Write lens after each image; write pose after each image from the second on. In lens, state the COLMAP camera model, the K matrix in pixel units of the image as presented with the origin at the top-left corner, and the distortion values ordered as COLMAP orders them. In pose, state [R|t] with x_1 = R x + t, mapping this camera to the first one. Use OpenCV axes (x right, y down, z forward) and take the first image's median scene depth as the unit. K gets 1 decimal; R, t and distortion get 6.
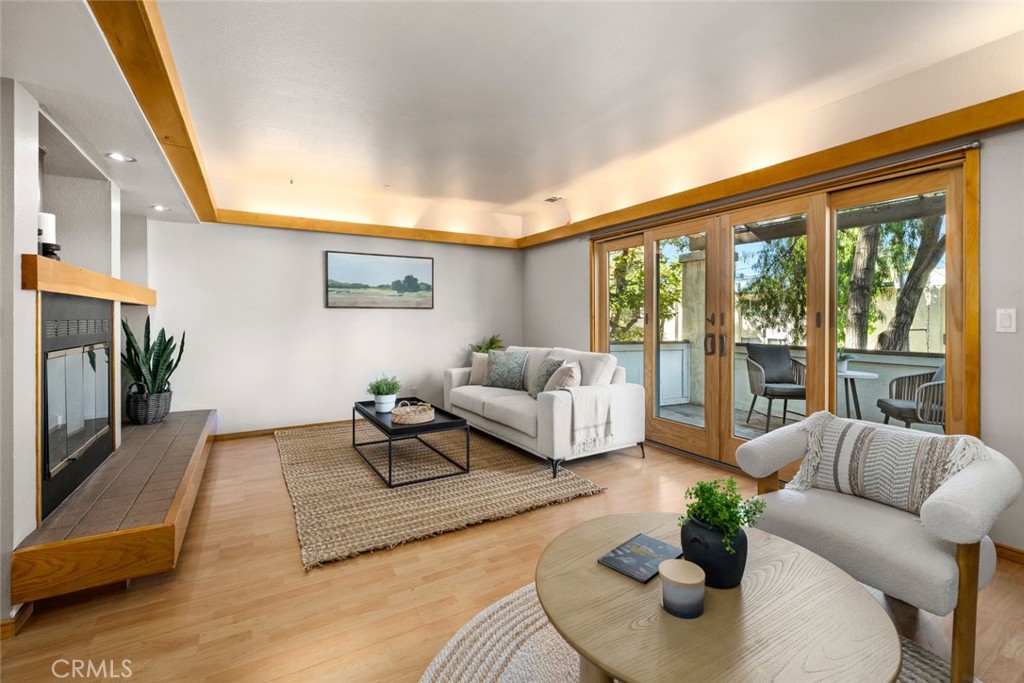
lens RADIAL K [[462.7, 0, 517.2], [0, 462.7, 320.9], [0, 0, 1]] dist [0.004125, 0.000282]
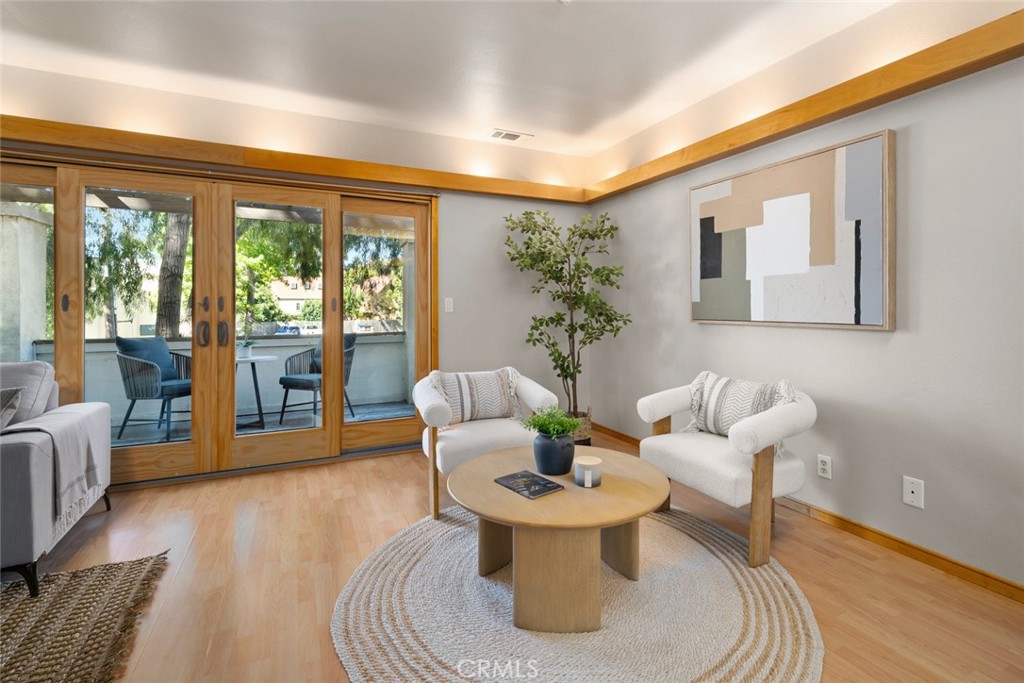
lens RADIAL K [[483.1, 0, 529.0], [0, 483.1, 308.8], [0, 0, 1]] dist [-0.002031, 0.000142]
pose [[0.058203, 0.004979, 0.998292, -0.292828], [0.009759, 0.999937, -0.005556, 0.011219], [-0.998257, 0.010066, 0.058151, 0.265091]]
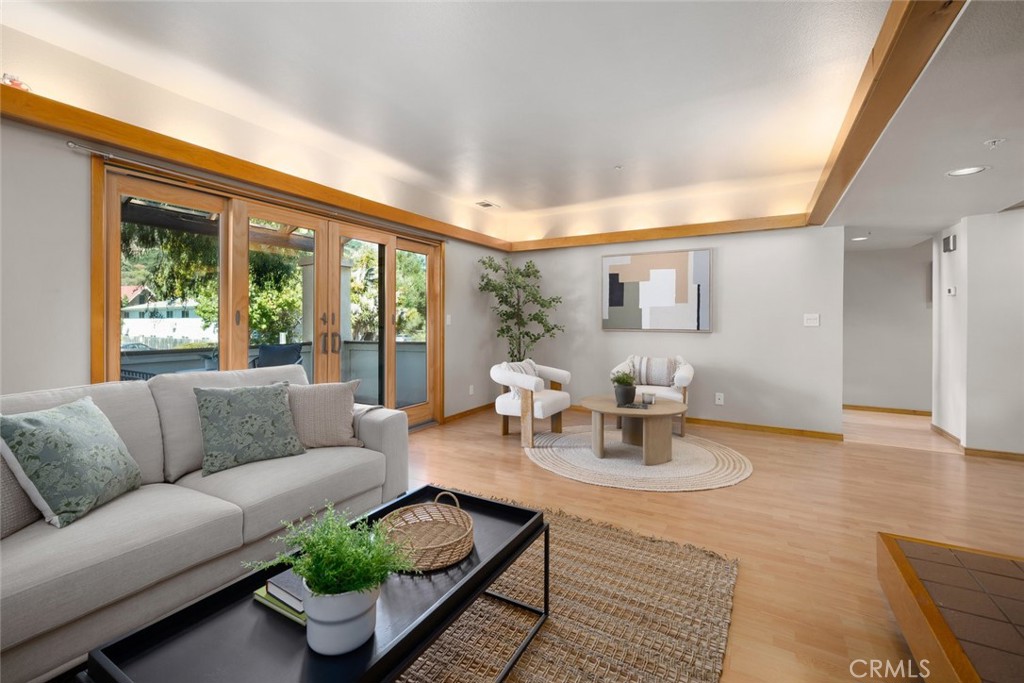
lens RADIAL K [[436.5, 0, 502.3], [0, 436.5, 326.0], [0, 0, 1]] dist [-0.009748, -0.002388]
pose [[-0.482698, -0.004968, 0.875773, -0.437269], [0.008987, 0.999903, 0.010625, 0.003982], [-0.875741, 0.012999, -0.482607, 0.801806]]
